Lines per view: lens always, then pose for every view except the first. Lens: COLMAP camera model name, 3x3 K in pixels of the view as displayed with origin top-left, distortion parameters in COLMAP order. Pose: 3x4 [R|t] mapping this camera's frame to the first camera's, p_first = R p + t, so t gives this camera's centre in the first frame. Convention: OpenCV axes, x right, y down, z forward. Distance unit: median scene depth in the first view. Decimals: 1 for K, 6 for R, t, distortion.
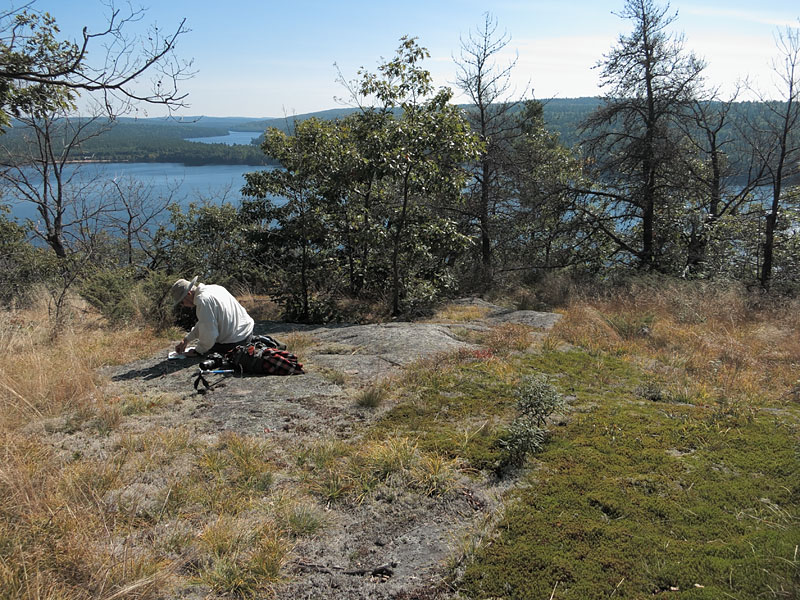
lens RADIAL K [[643.4, 0, 399.8], [0, 643.4, 297.0], [0, 0, 1]] dist [-0.002052, -0.012748]
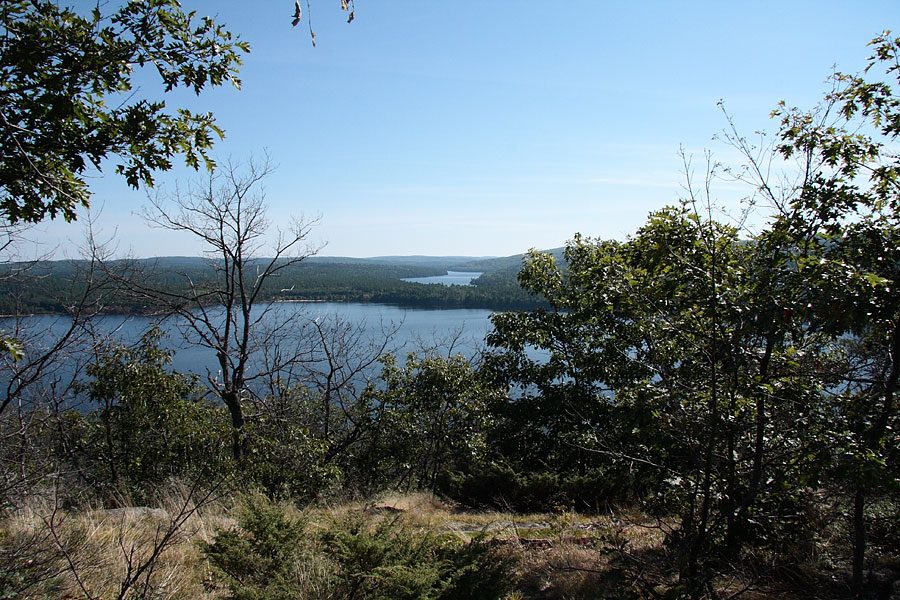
lens RADIAL K [[718.3, 0, 447.5], [0, 718.3, 300.9], [0, 0, 1]] dist [-0.059391, -0.000418]
pose [[0.969311, 0.010613, -0.245608, -0.091794], [-0.062301, 0.977058, -0.203656, -0.044511], [0.237812, 0.212708, 0.947735, 0.245005]]
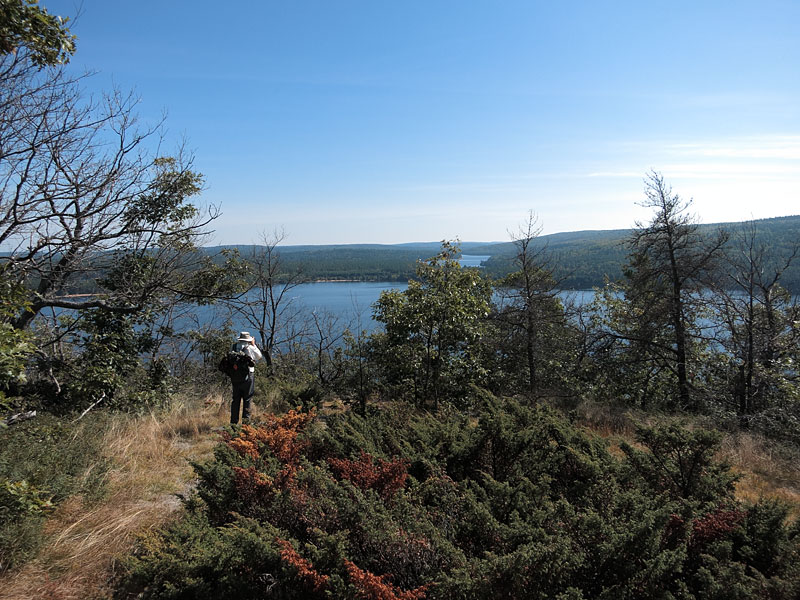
lens RADIAL K [[643.4, 0, 397.5], [0, 643.4, 298.0], [0, 0, 1]] dist [-0.002052, -0.012748]
pose [[0.930986, 0.014450, -0.364768, 0.274868], [-0.077988, 0.984021, -0.160066, 0.000472], [0.356626, 0.177467, 0.917237, -0.272691]]
